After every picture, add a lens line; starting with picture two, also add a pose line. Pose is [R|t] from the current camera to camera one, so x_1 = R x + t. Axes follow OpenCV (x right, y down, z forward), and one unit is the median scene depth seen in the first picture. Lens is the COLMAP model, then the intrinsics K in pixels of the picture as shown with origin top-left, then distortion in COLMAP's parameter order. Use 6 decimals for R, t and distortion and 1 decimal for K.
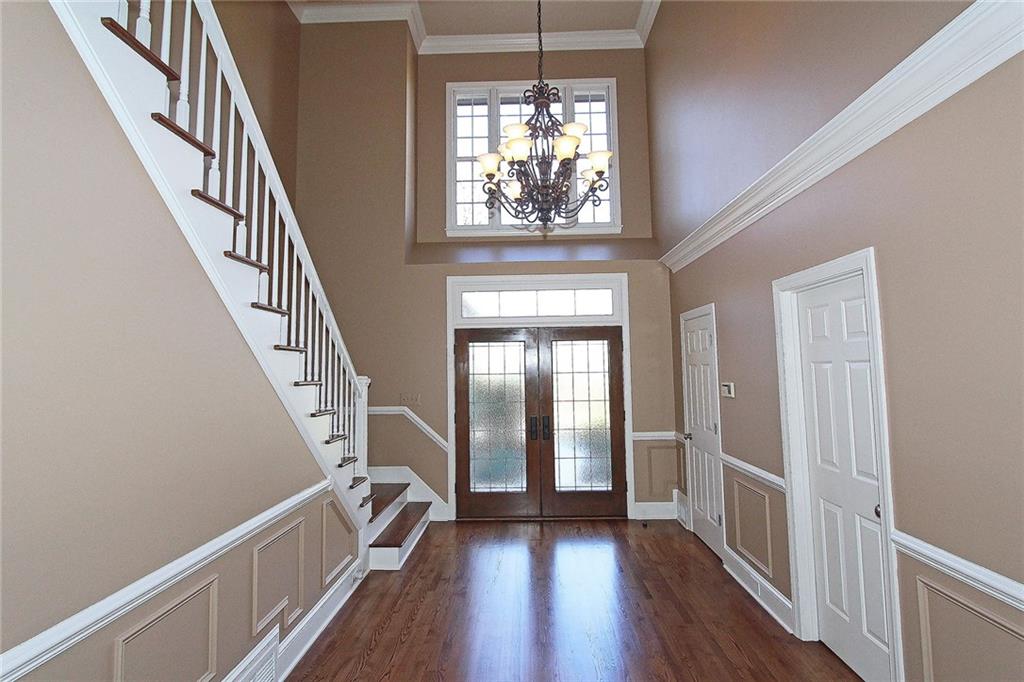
lens RADIAL K [[486.8, 0, 512.9], [0, 486.8, 334.1], [0, 0, 1]] dist [0.000911, -0.000131]
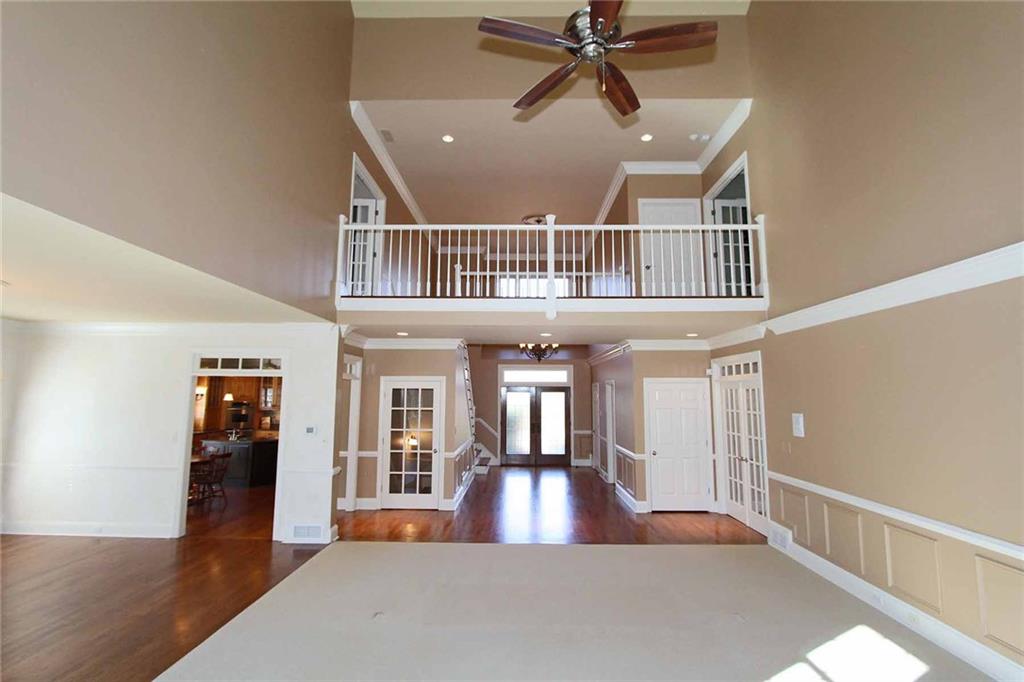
lens RADIAL K [[486.8, 0, 512.4], [0, 486.8, 342.7], [0, 0, 1]] dist [0.000911, -0.000131]
pose [[0.999771, 0.021325, 0.001600, -0.075682], [-0.021235, 0.998831, -0.043425, -0.126075], [-0.002524, 0.043381, 0.999055, -1.462651]]
